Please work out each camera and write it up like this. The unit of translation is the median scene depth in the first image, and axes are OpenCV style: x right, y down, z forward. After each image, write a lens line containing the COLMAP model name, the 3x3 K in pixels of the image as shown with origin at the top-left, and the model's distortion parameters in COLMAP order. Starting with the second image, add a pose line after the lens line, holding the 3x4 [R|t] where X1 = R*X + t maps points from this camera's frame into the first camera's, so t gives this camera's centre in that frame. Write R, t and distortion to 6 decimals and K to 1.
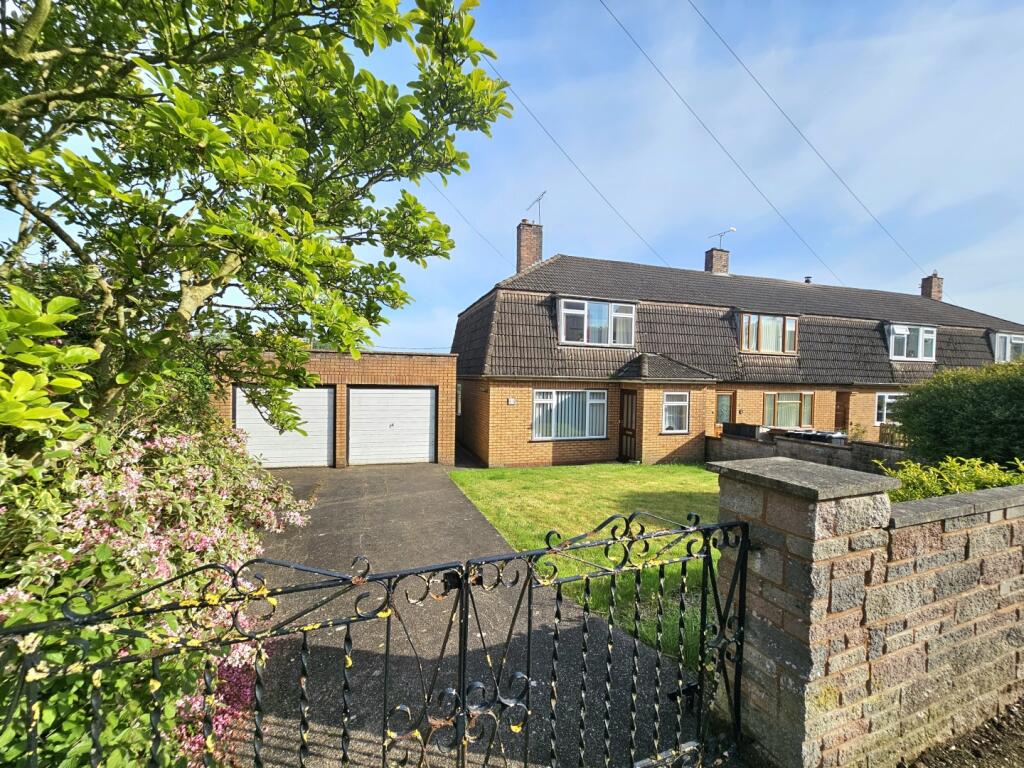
lens RADIAL K [[407.4, 0, 513.2], [0, 407.4, 368.9], [0, 0, 1]] dist [0.000405, 0.000003]
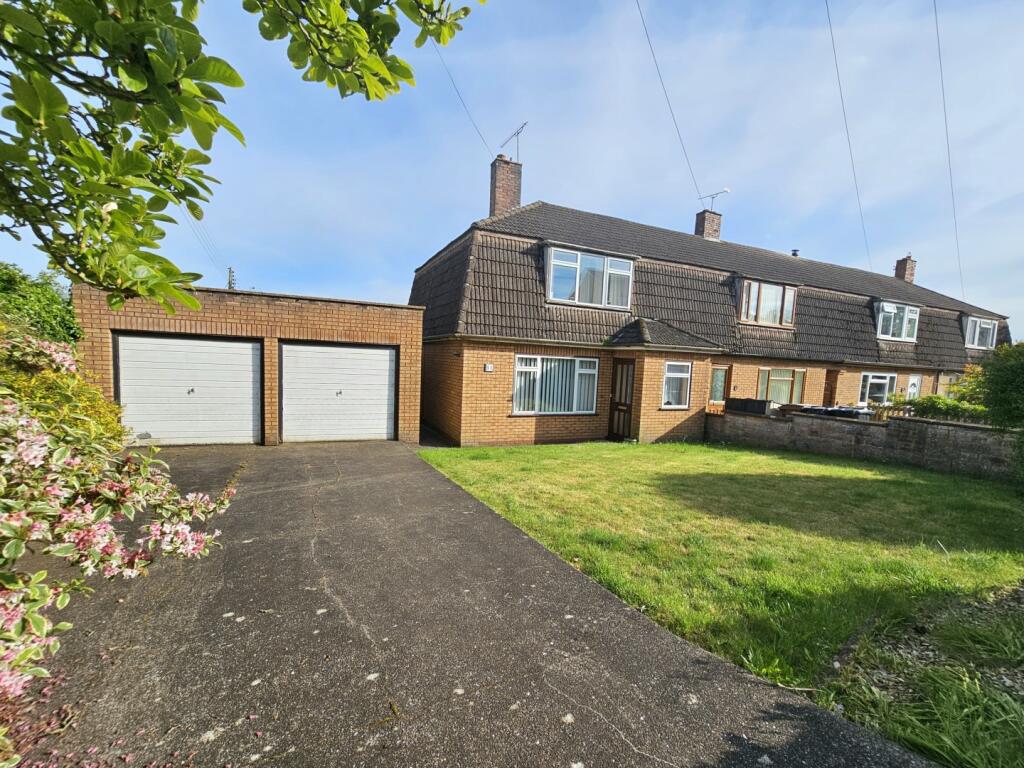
lens RADIAL K [[422.6, 0, 512.0], [0, 422.6, 384.0], [0, 0, 1]] dist [-0.000850, -0.000093]
pose [[0.991578, 0.022869, 0.127474, -0.064969], [-0.033089, 0.996353, 0.078646, 0.042008], [-0.125211, -0.082202, 0.988719, 0.137366]]
